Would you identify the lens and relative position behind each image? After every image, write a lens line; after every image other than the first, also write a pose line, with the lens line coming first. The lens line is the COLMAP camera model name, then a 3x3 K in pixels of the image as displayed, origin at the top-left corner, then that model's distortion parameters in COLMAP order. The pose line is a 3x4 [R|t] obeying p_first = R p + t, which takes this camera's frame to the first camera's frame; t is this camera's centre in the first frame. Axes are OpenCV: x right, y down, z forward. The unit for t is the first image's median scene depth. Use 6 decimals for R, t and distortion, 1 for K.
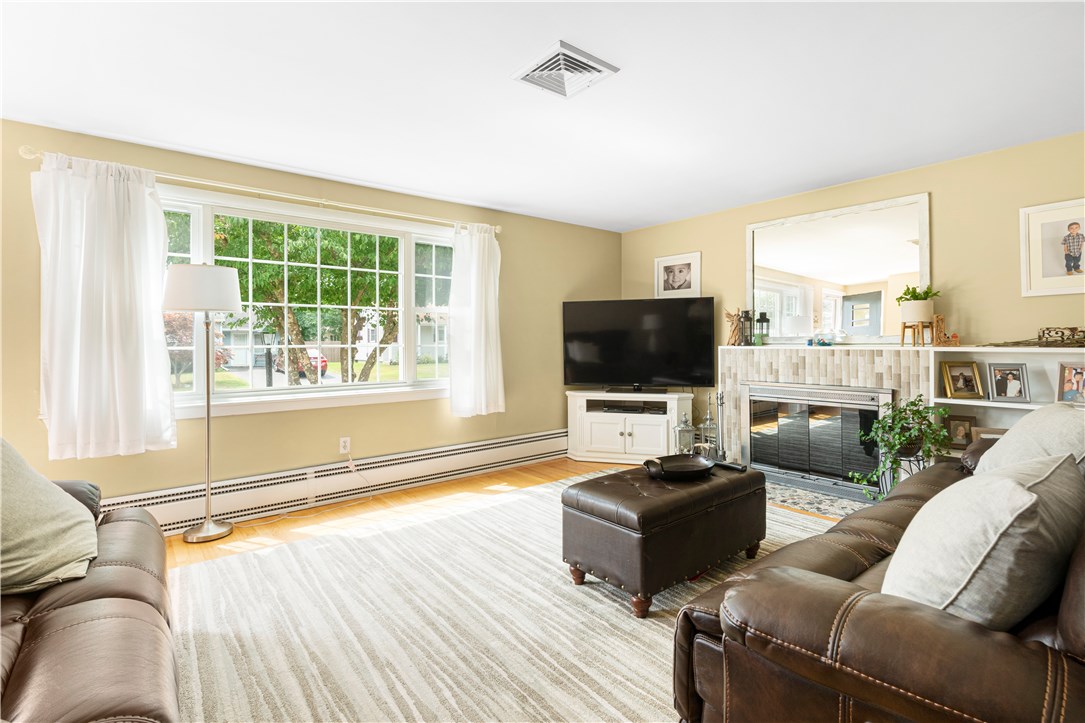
lens RADIAL K [[503.8, 0, 540.5], [0, 503.8, 338.0], [0, 0, 1]] dist [-0.000926, -0.000180]
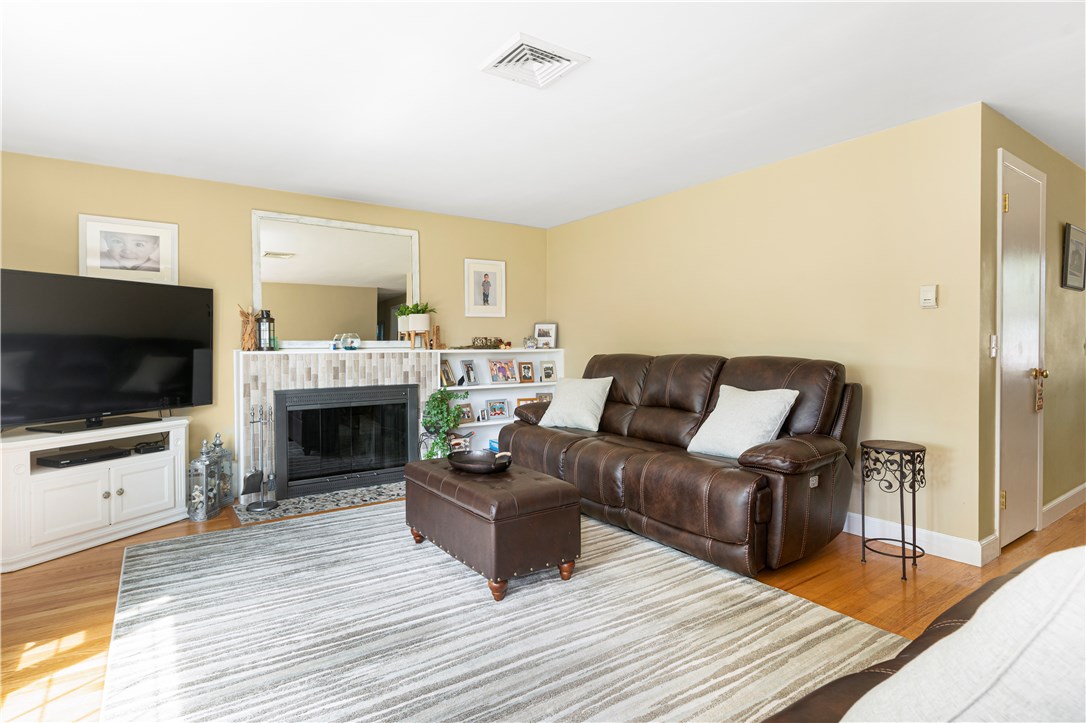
lens RADIAL K [[574.4, 0, 526.9], [0, 574.4, 349.9], [0, 0, 1]] dist [-0.004152, -0.000479]
pose [[0.081973, -0.001050, 0.996634, -0.728607], [-0.002027, 0.999997, 0.001220, 0.015973], [-0.996632, -0.002120, 0.081971, 0.636440]]
